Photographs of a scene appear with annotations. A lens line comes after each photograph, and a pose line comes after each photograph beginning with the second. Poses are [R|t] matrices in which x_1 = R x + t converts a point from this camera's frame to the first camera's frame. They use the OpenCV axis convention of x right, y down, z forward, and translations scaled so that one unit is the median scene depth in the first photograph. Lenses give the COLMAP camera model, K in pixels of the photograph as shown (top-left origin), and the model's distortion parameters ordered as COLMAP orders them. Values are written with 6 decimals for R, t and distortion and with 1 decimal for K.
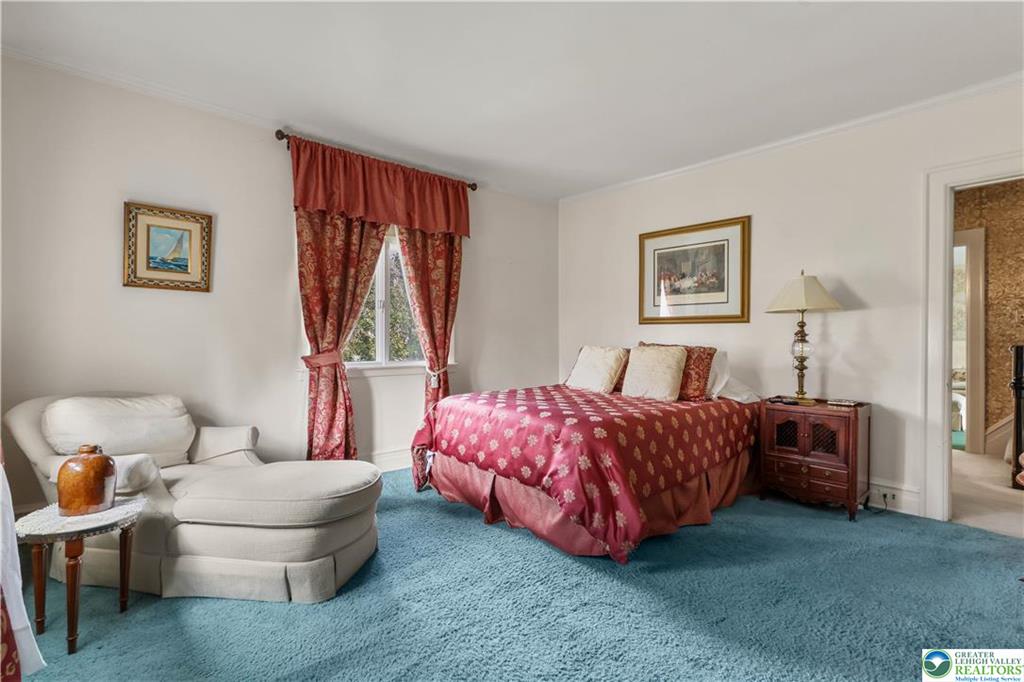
lens RADIAL K [[478.2, 0, 511.9], [0, 478.2, 341.2], [0, 0, 1]] dist [-0.001212, 0.001943]
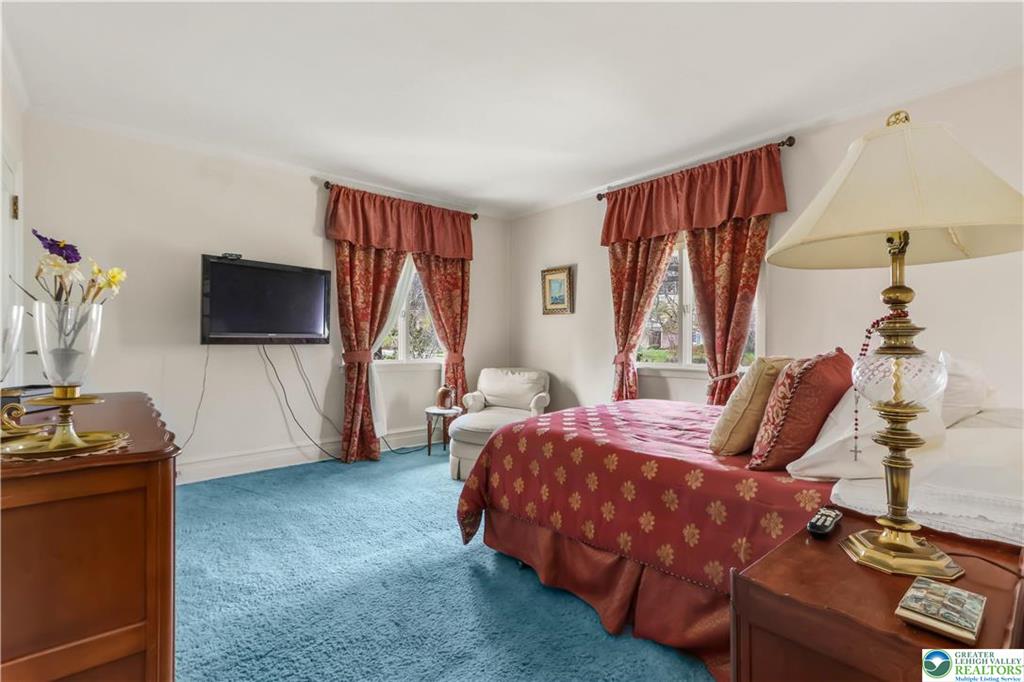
lens RADIAL K [[478.2, 0, 512.2], [0, 478.2, 341.5], [0, 0, 1]] dist [-0.001212, 0.001943]
pose [[-0.021262, -0.000929, -0.999774, 0.911740], [-0.003363, 0.999994, -0.000858, -0.005004], [0.999768, 0.003344, -0.021265, 0.764488]]
